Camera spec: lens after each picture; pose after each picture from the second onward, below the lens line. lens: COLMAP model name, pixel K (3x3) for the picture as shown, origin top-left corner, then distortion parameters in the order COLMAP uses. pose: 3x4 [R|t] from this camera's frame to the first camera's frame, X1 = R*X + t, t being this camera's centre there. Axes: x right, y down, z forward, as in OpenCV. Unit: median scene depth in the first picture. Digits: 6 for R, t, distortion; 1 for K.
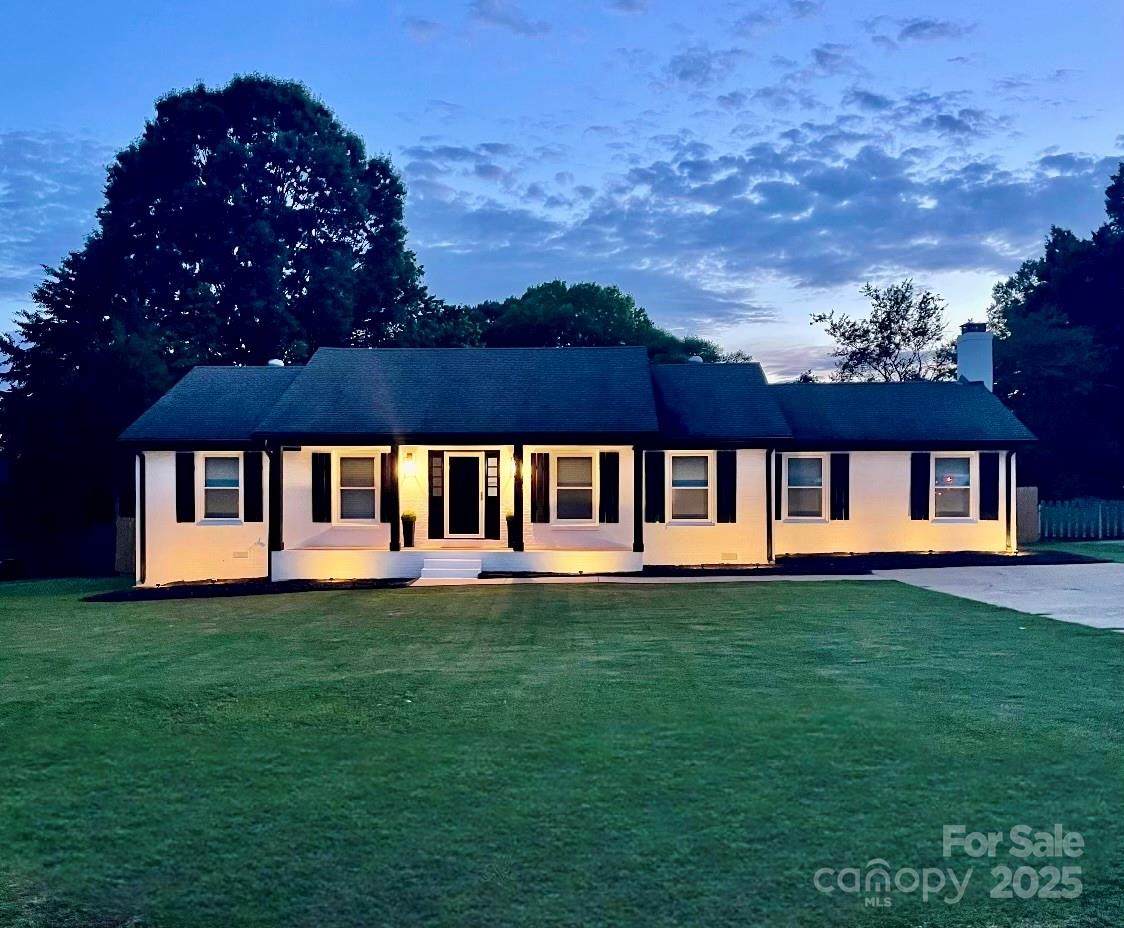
lens RADIAL K [[1049.2, 0, 527.0], [0, 1049.2, 505.3], [0, 0, 1]] dist [0.158267, -0.426846]
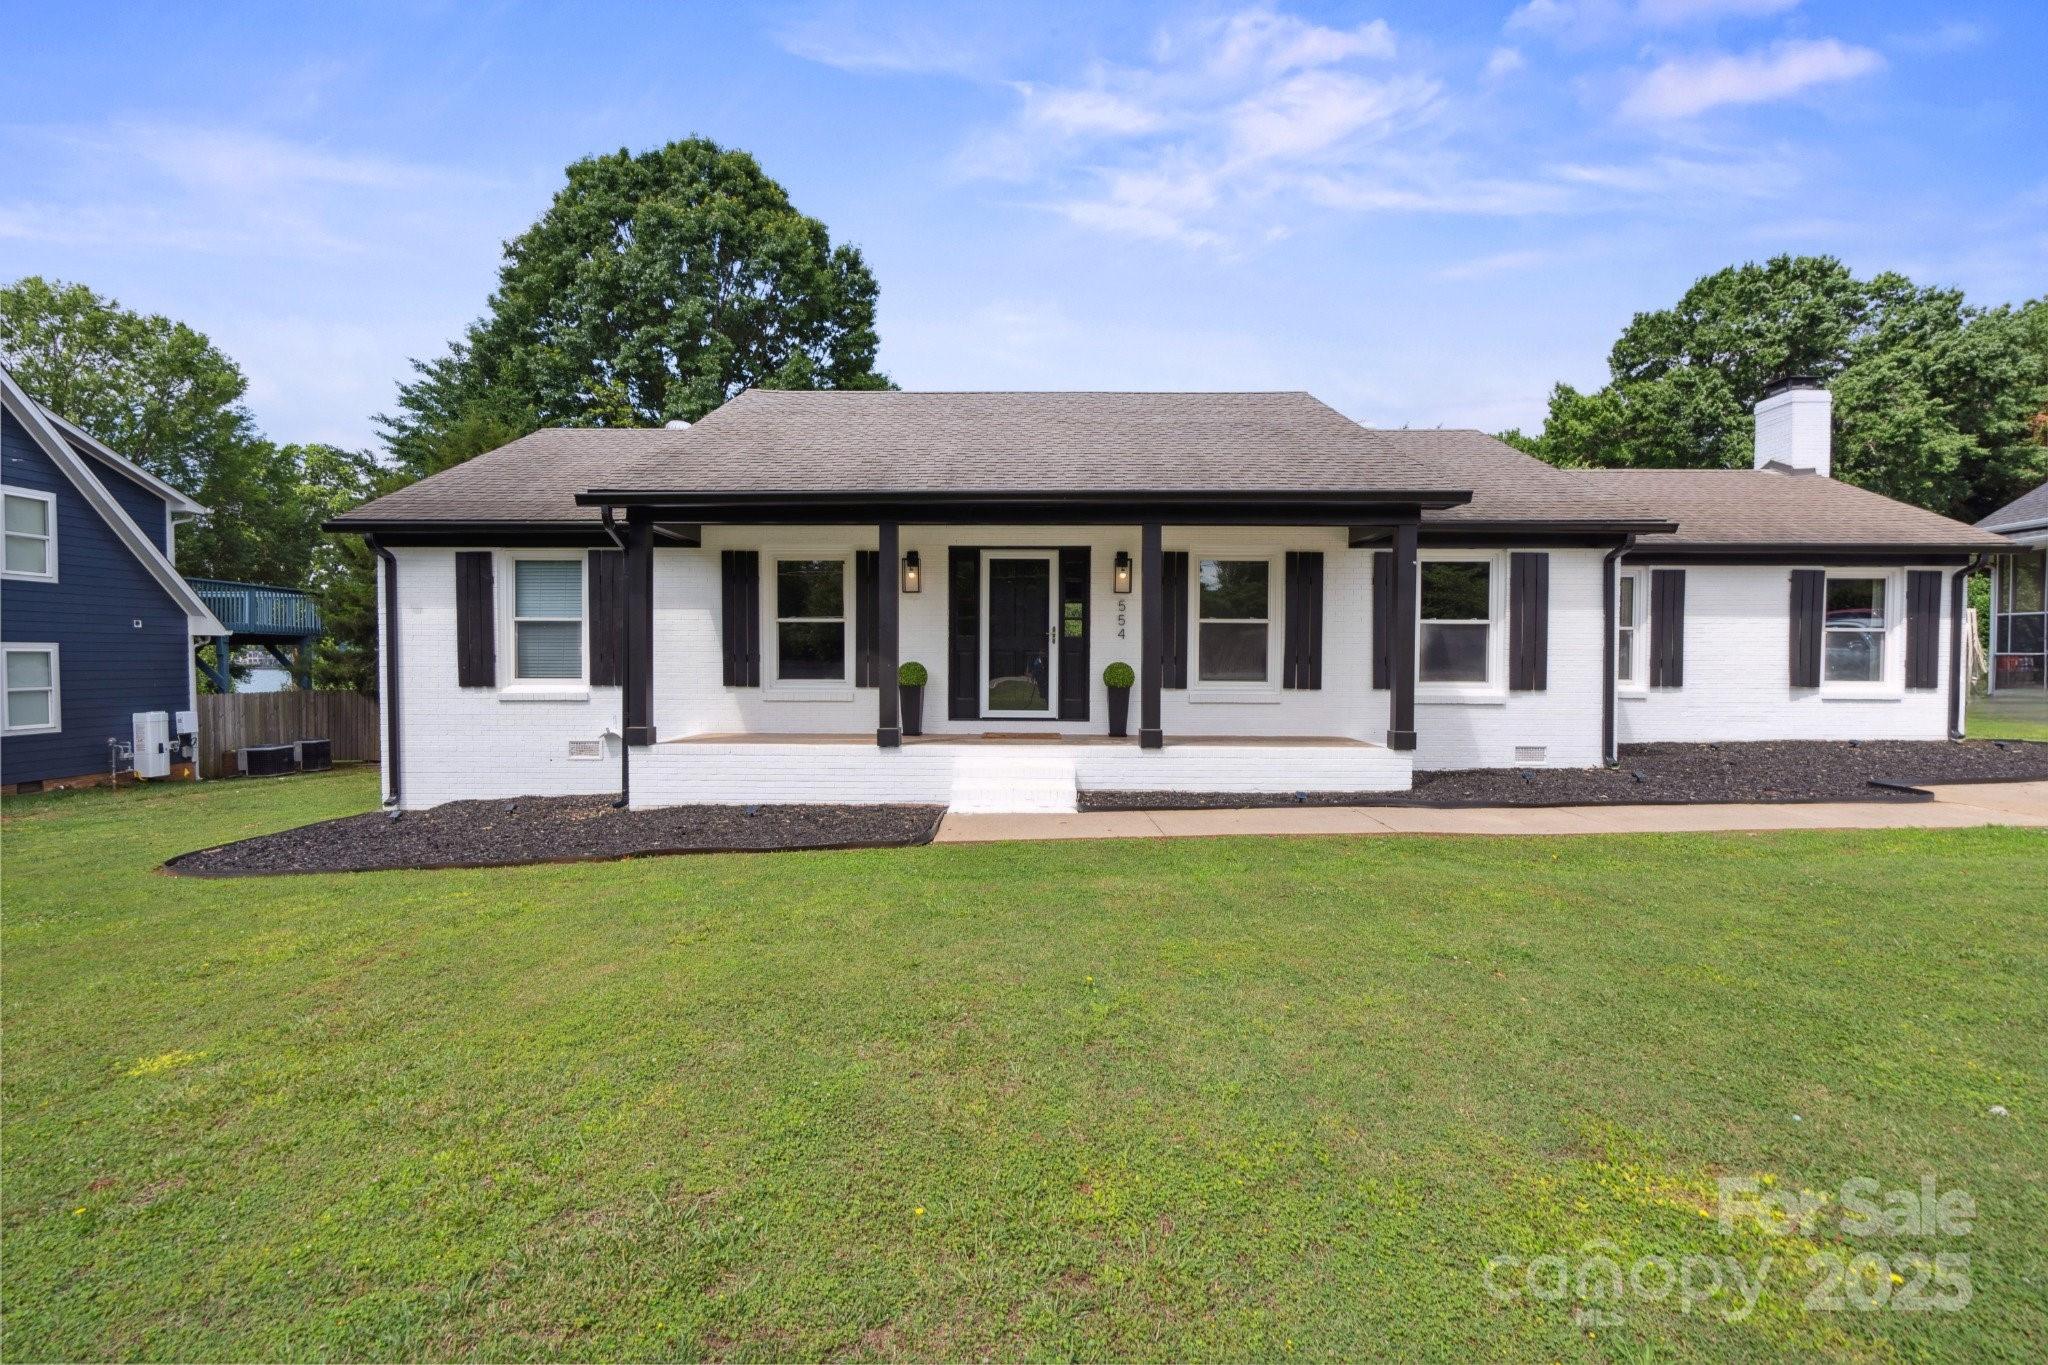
lens RADIAL K [[943.5, 0, 1020.8], [0, 943.5, 691.1], [0, 0, 1]] dist [-0.003280, 0.000527]
pose [[0.998791, 0.003203, 0.049047, -0.081538], [-0.003751, 0.999932, 0.011087, 0.012994], [-0.049008, -0.011258, 0.998735, 0.538470]]
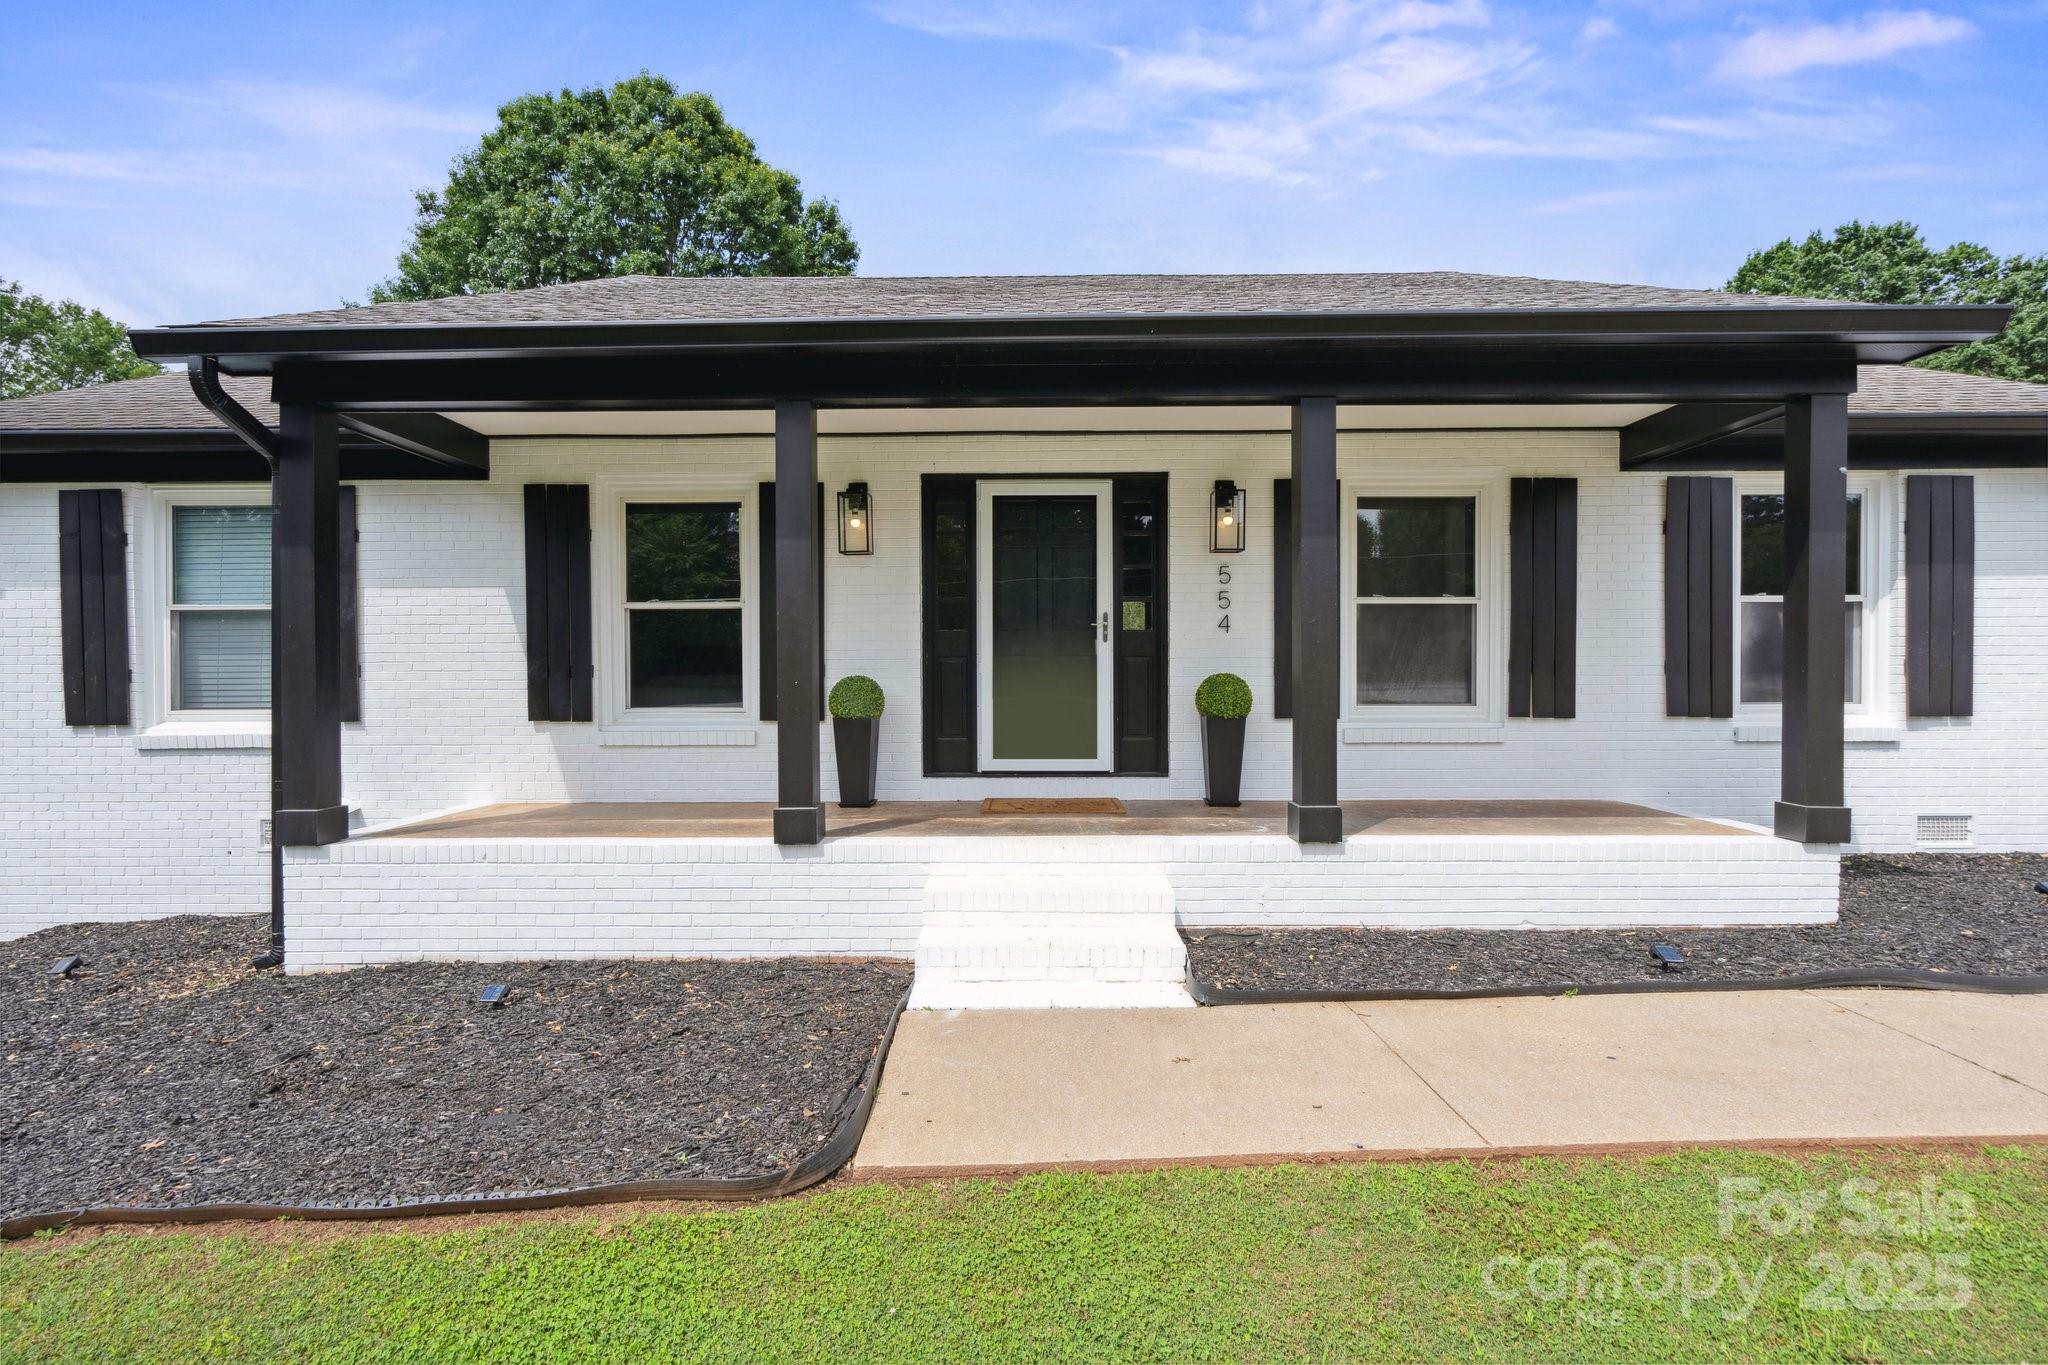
lens RADIAL K [[943.5, 0, 1020.8], [0, 943.5, 691.1], [0, 0, 1]] dist [-0.003280, 0.000527]
pose [[0.998649, -0.004604, 0.051764, -0.080373], [0.004803, 0.999982, -0.003703, 0.009549], [-0.051746, 0.003947, 0.998652, 0.735781]]
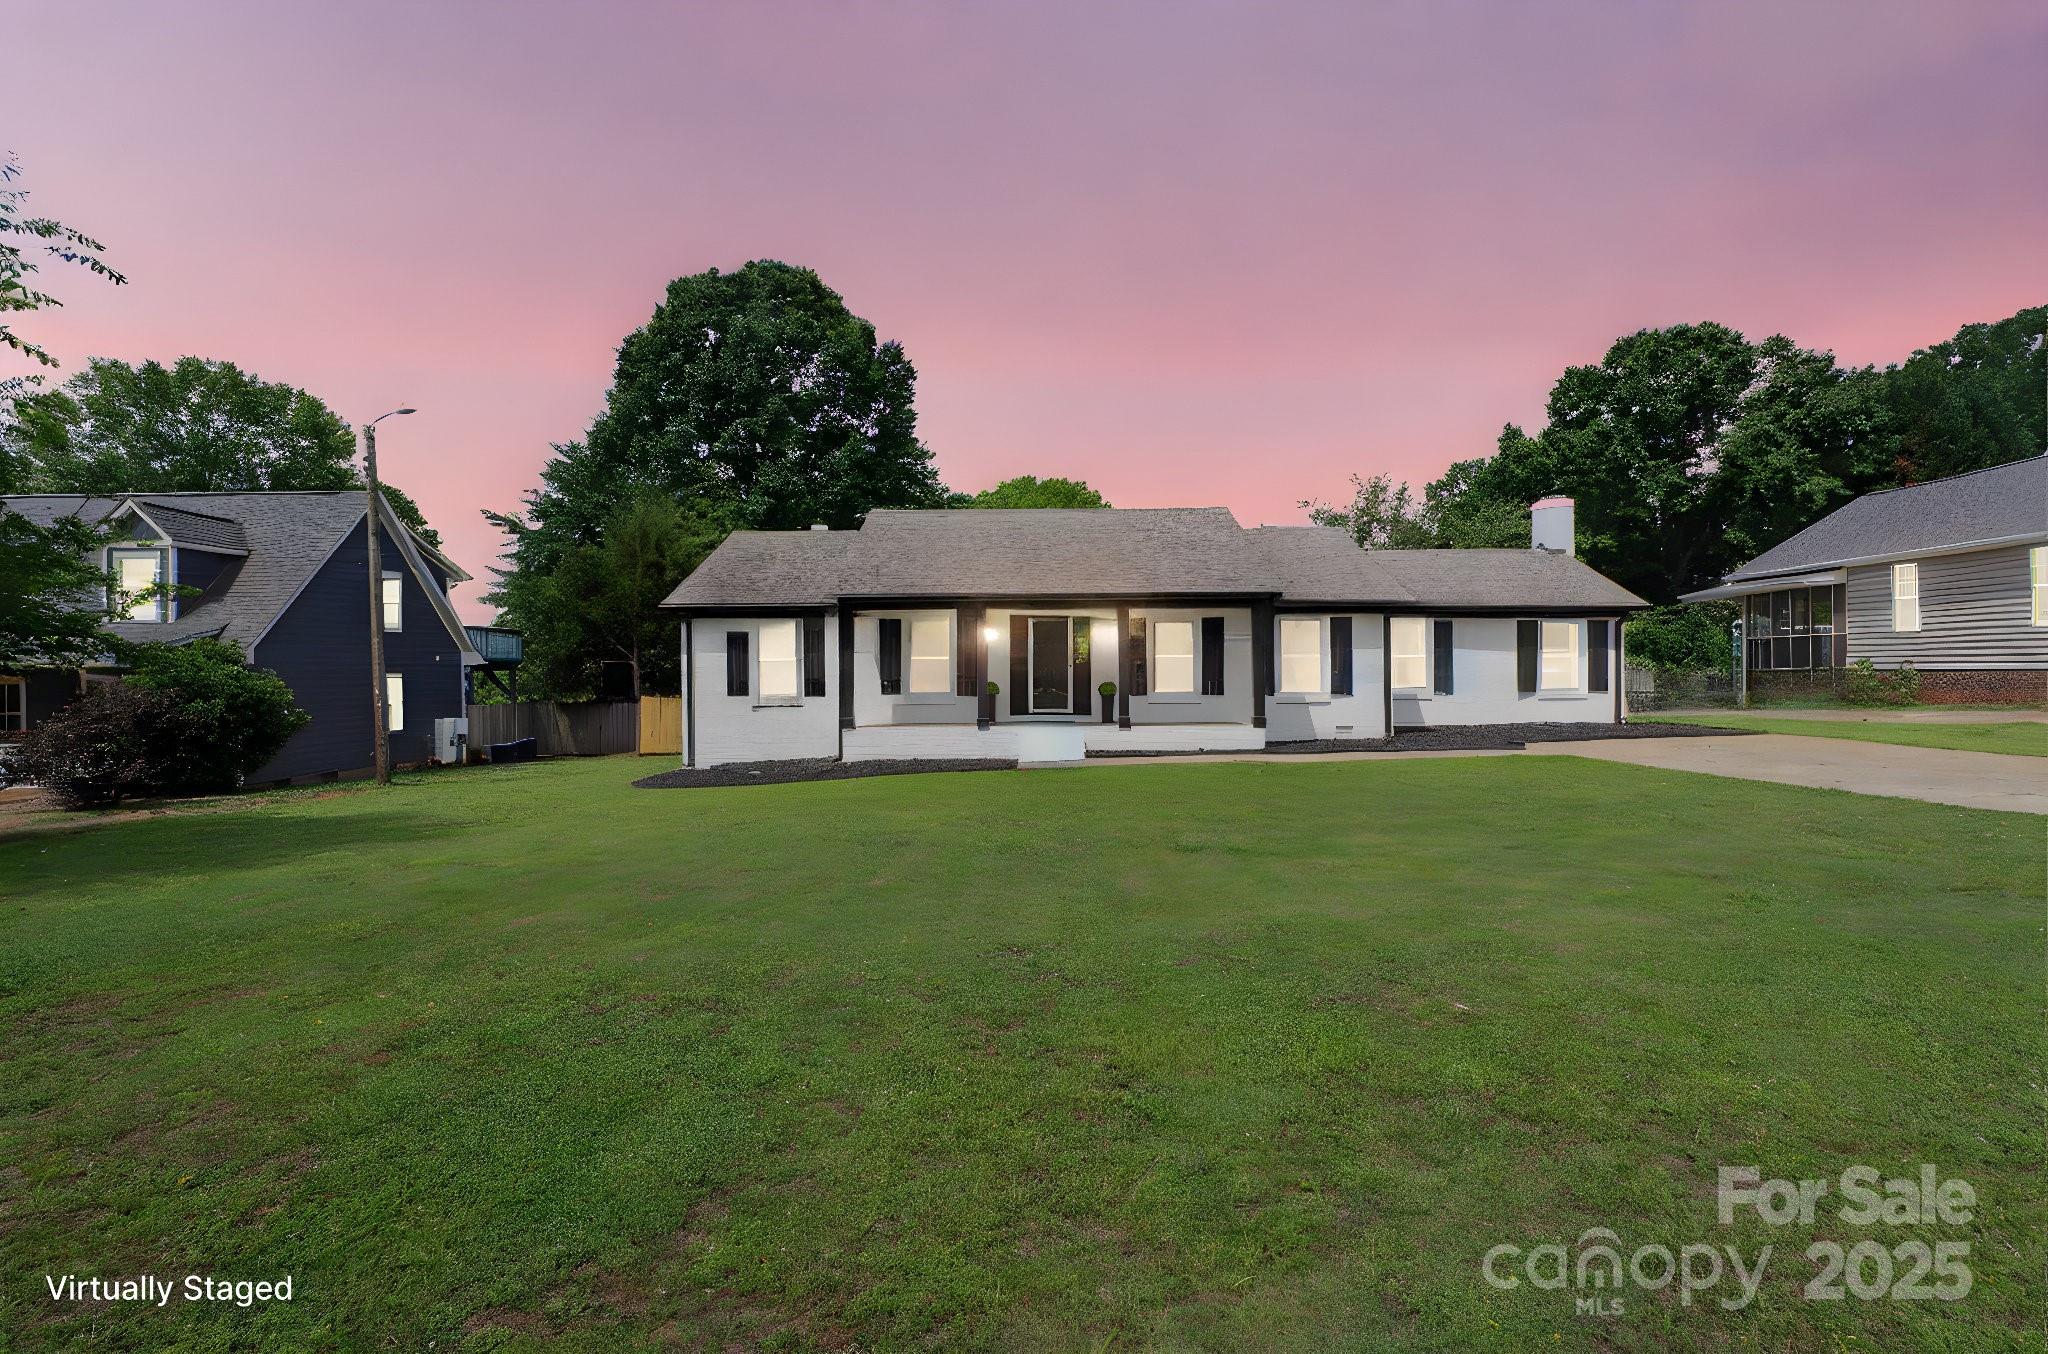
lens RADIAL K [[956.2, 0, 1024.0], [0, 956.2, 677.0], [0, 0, 1]] dist [0.003950, 0.000406]
pose [[0.998663, -0.003167, 0.051589, -0.124561], [0.004131, 0.999819, -0.018580, 0.015430], [-0.051521, 0.018768, 0.998496, 0.185388]]
